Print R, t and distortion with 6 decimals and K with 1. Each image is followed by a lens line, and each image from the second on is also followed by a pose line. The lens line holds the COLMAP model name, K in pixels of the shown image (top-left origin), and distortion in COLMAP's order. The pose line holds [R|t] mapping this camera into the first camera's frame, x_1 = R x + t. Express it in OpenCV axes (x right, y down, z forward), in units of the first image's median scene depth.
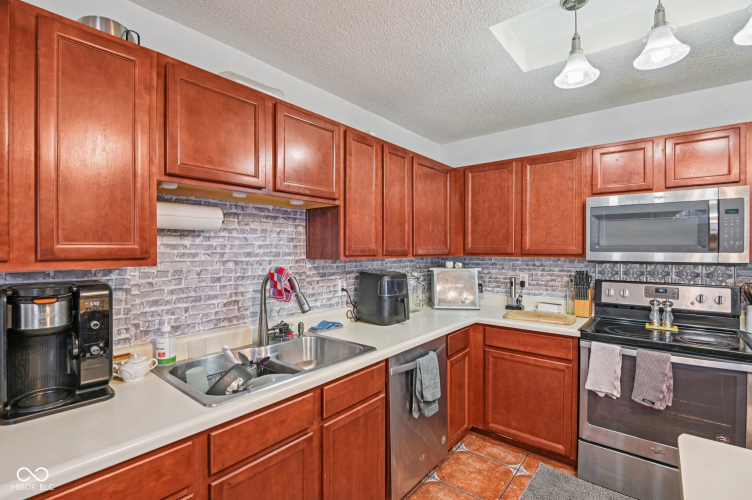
lens RADIAL K [[346.8, 0, 373.2], [0, 346.8, 247.8], [0, 0, 1]] dist [-0.000409, -0.014196]
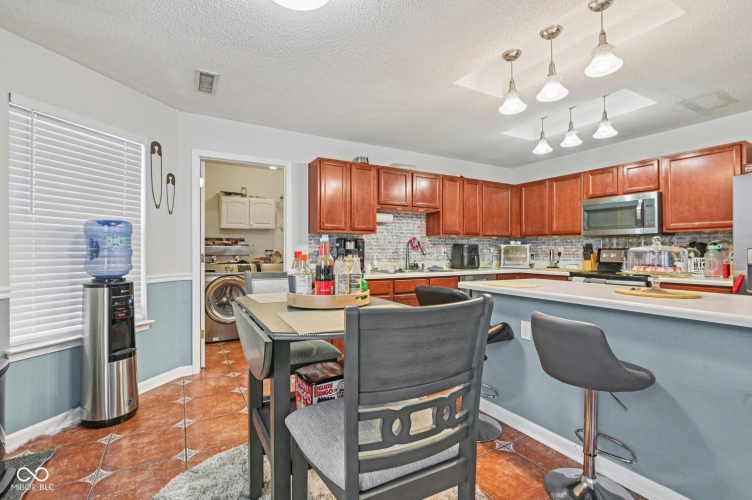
lens RADIAL K [[346.8, 0, 373.2], [0, 346.8, 247.8], [0, 0, 1]] dist [-0.000409, -0.014196]
pose [[0.930464, -0.000327, -0.366383, 0.277855], [-0.001006, 0.999994, -0.003445, 0.107062], [0.366381, 0.003574, 0.930458, -1.073122]]
